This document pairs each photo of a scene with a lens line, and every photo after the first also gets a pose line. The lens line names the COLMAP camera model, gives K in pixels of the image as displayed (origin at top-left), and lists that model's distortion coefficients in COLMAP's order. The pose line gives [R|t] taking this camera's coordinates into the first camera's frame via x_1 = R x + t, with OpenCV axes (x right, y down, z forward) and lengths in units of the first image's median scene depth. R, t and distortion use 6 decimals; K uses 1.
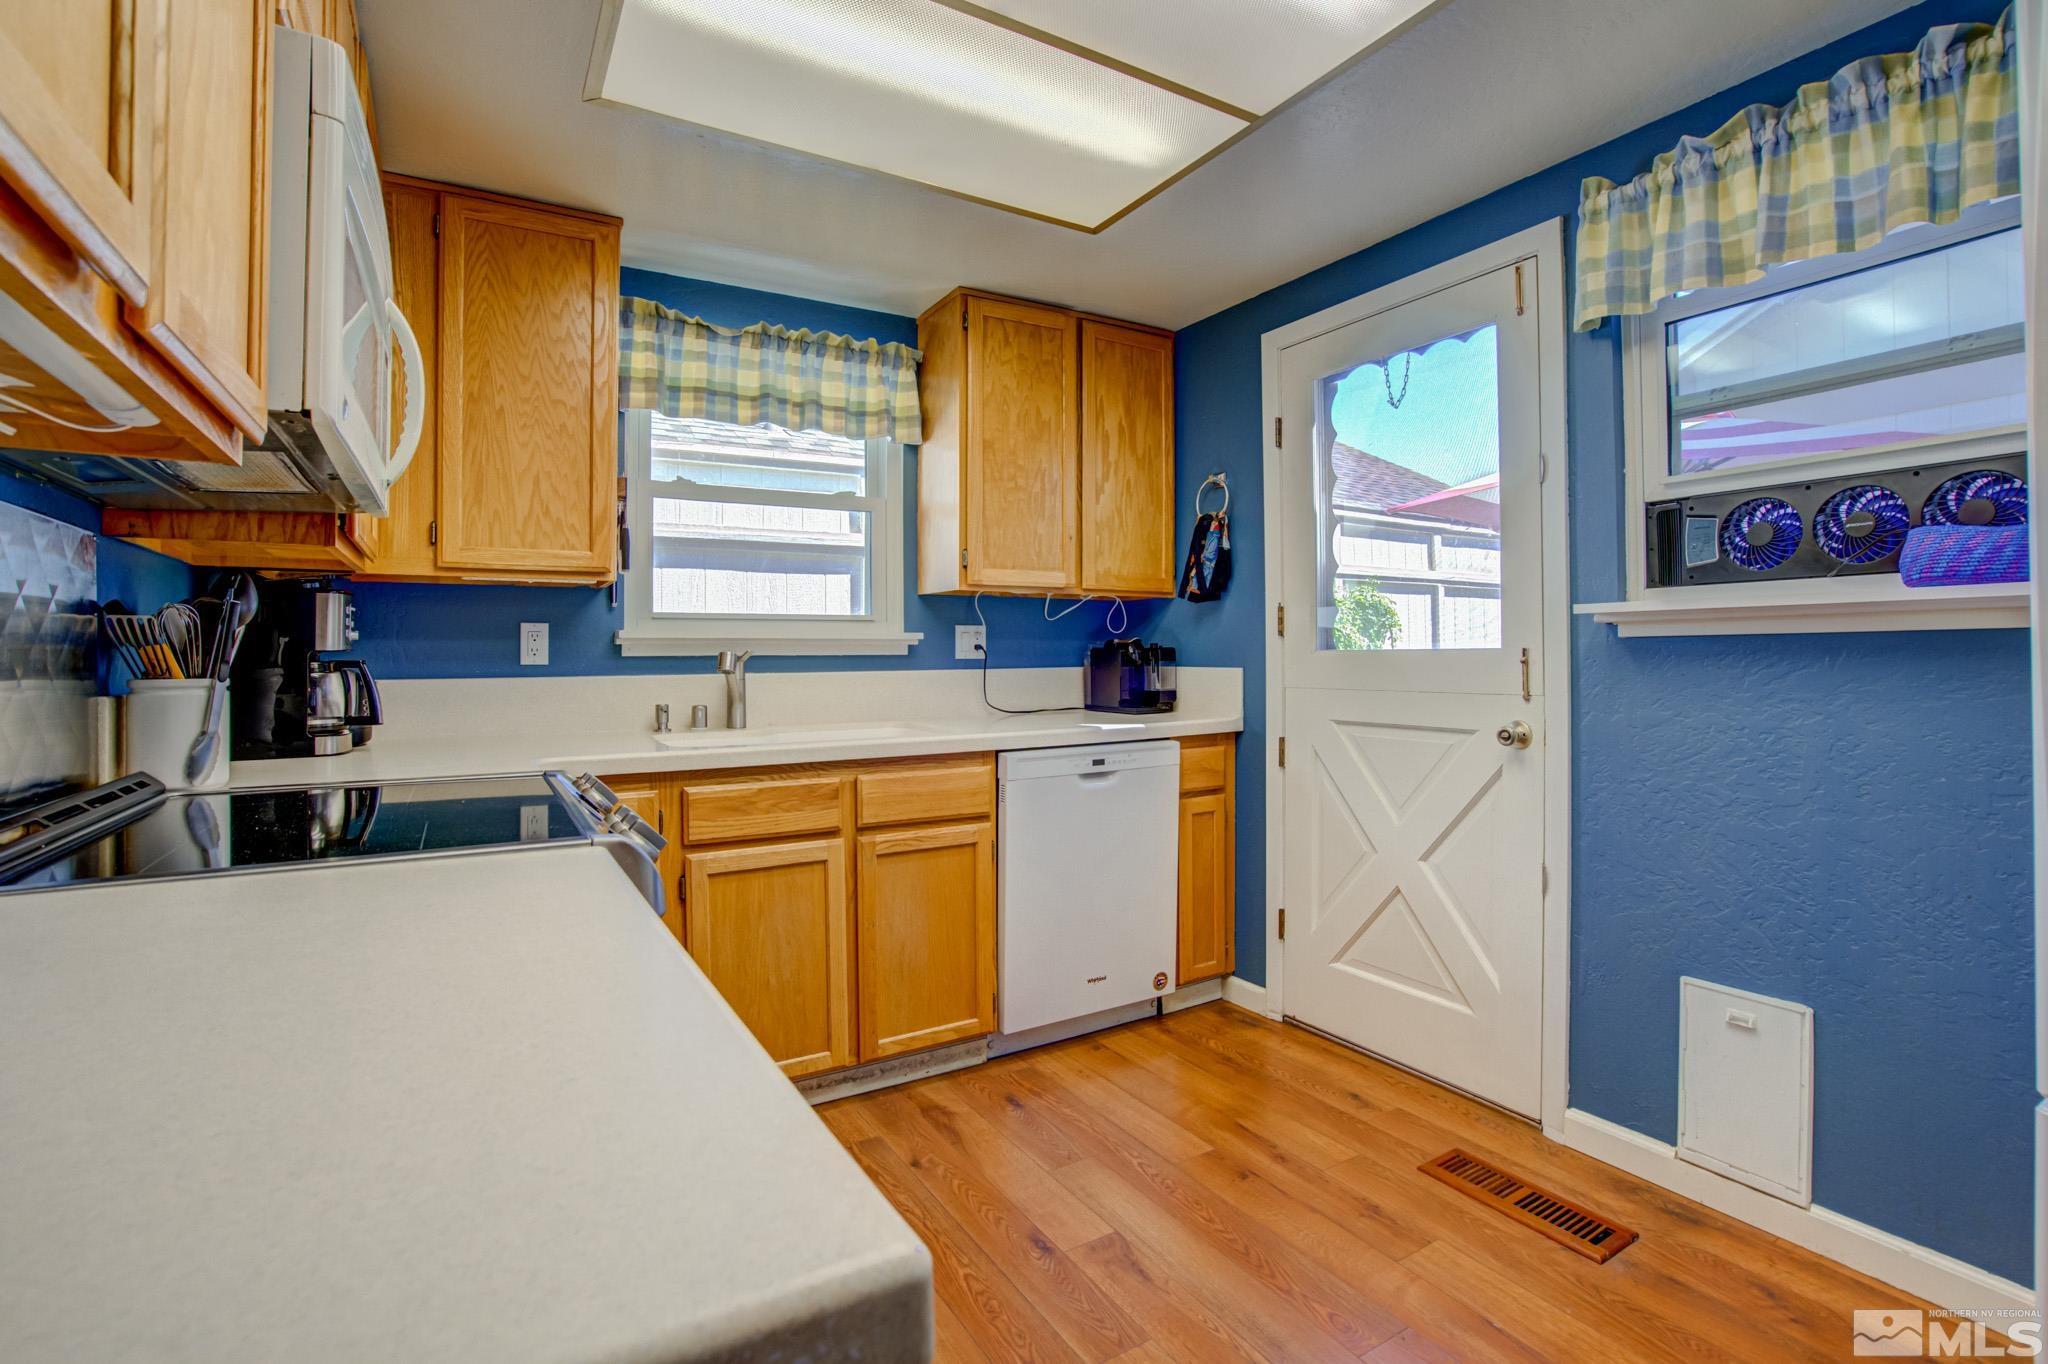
lens RADIAL K [[952.3, 0, 1025.4], [0, 952.3, 650.7], [0, 0, 1]] dist [-0.060219, 0.026273]
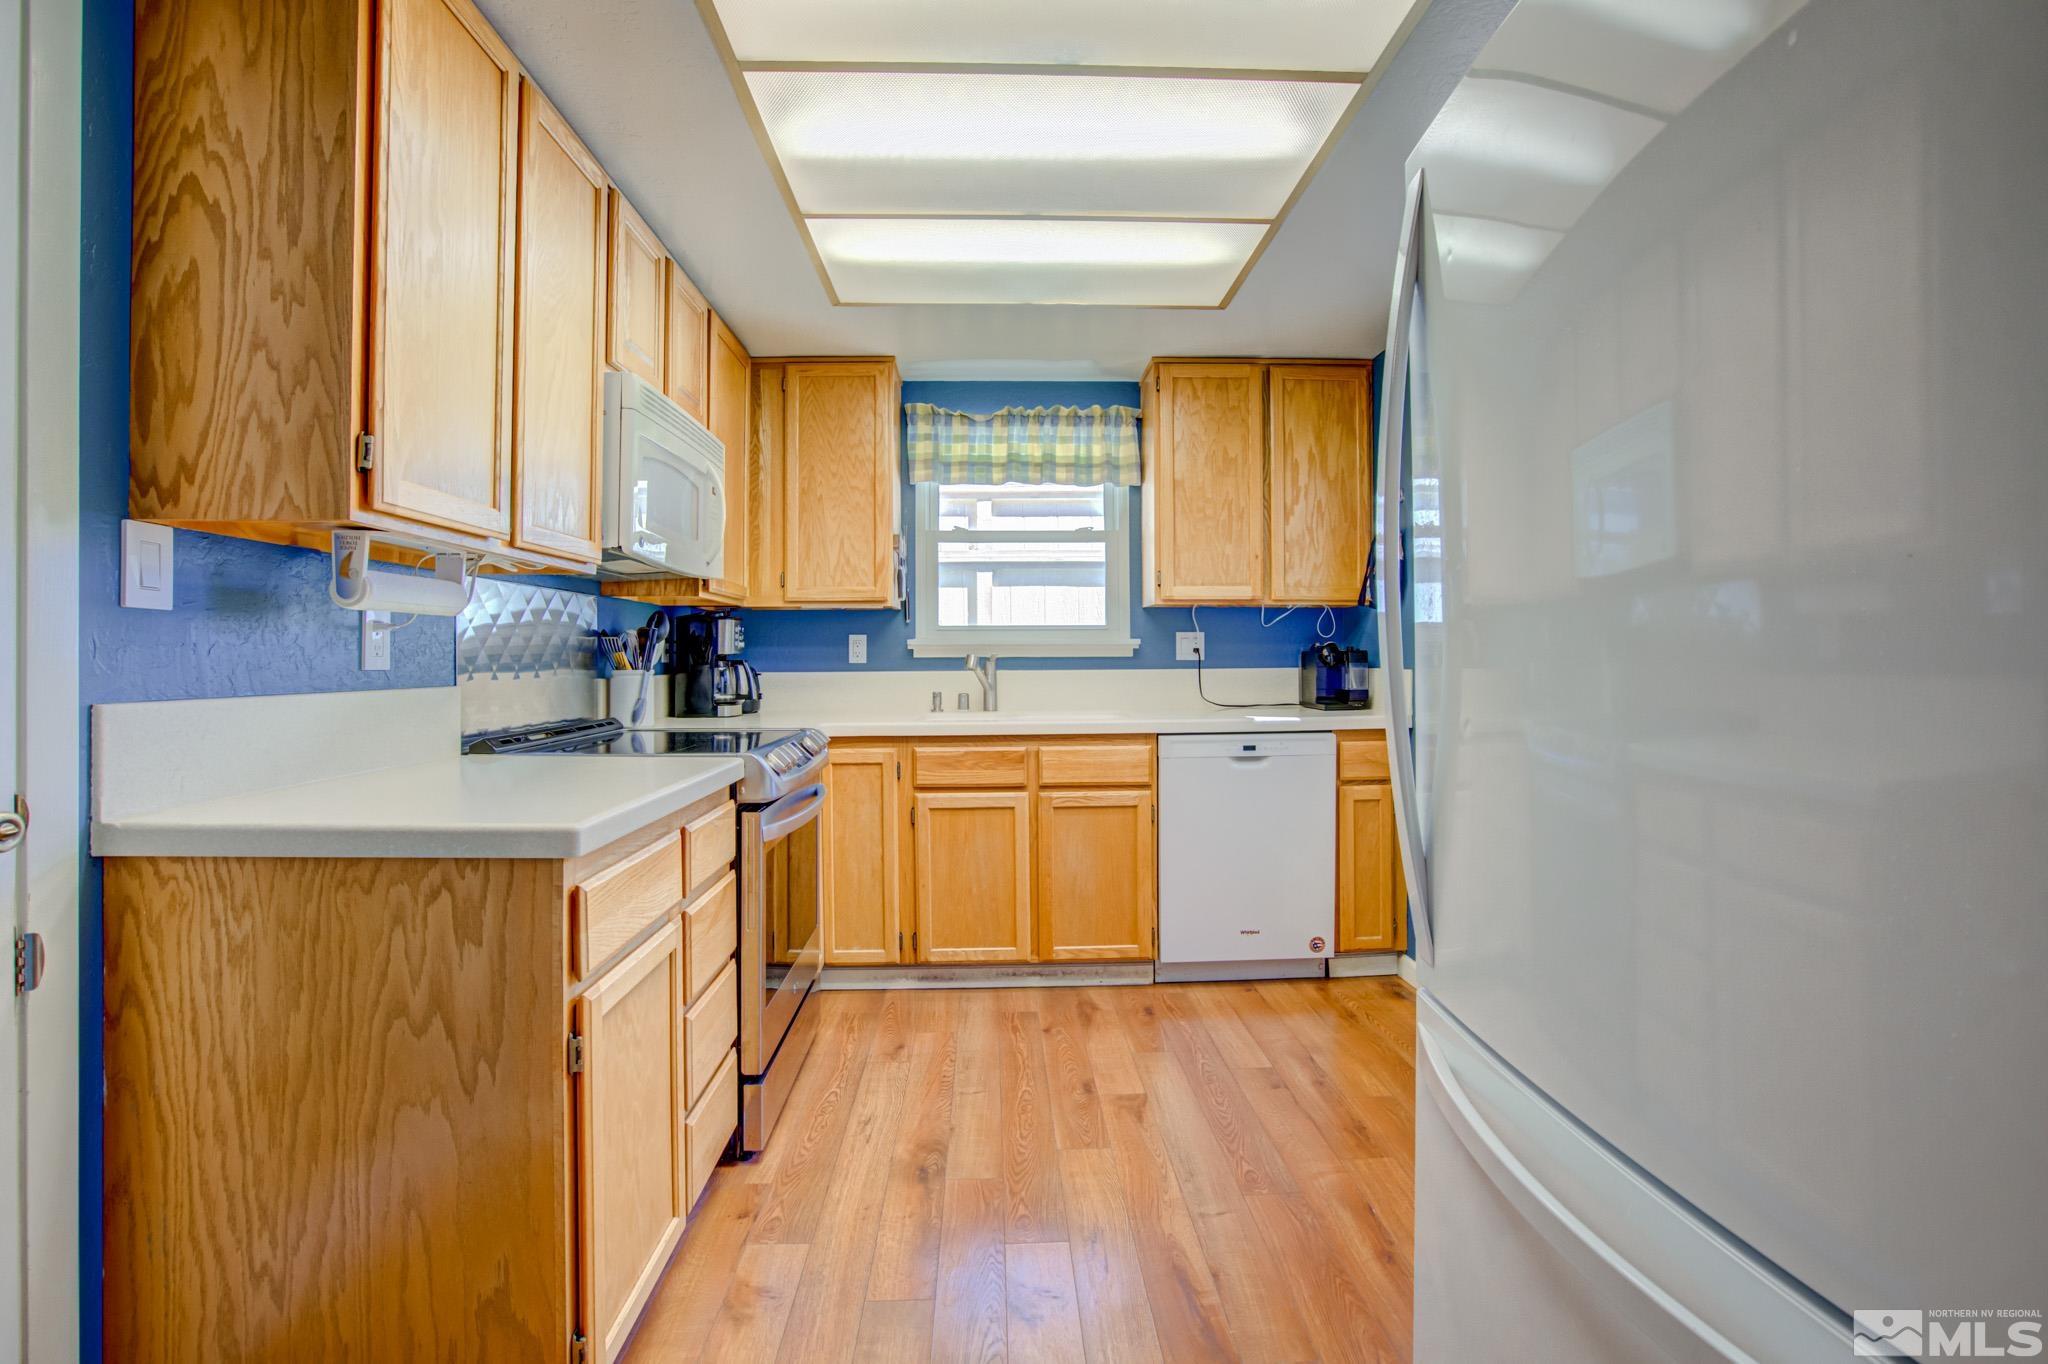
lens RADIAL K [[952.3, 0, 1025.4], [0, 952.3, 650.7], [0, 0, 1]] dist [-0.060219, 0.026273]
pose [[0.877571, -0.000357, -0.479447, 0.398935], [0.000893, 0.999999, 0.000889, -0.005282], [0.479446, -0.001208, 0.877570, -0.170842]]
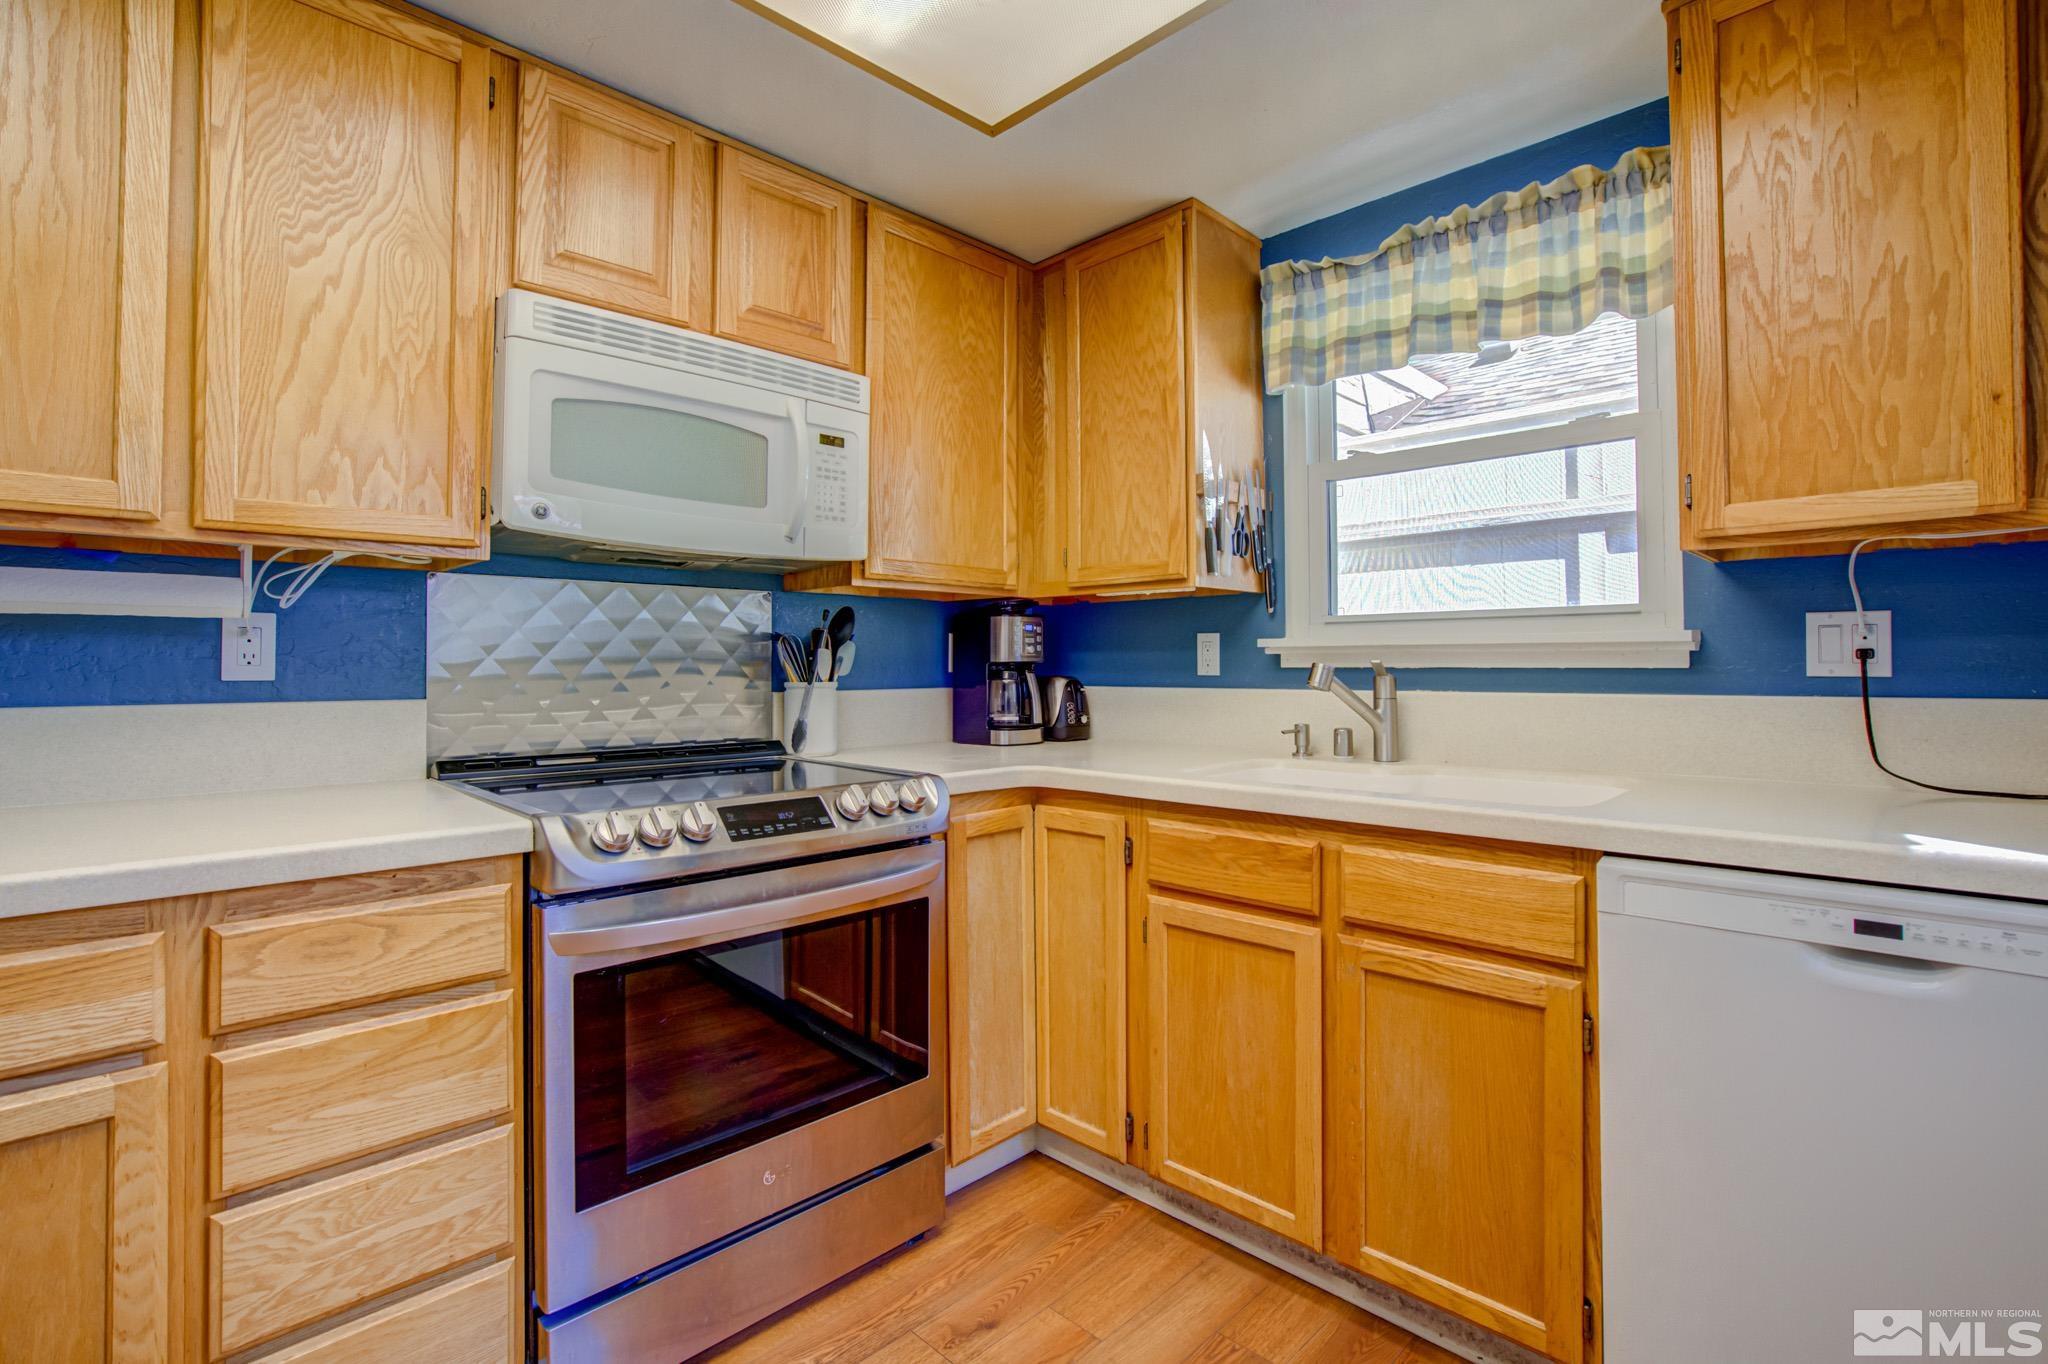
lens RADIAL K [[952.3, 0, 1025.4], [0, 952.3, 650.7], [0, 0, 1]] dist [-0.060219, 0.026273]
pose [[0.247341, -0.009672, -0.968880, 0.378788], [0.002700, 0.999953, -0.009293, -0.002412], [0.968925, -0.000317, 0.247355, 0.536498]]
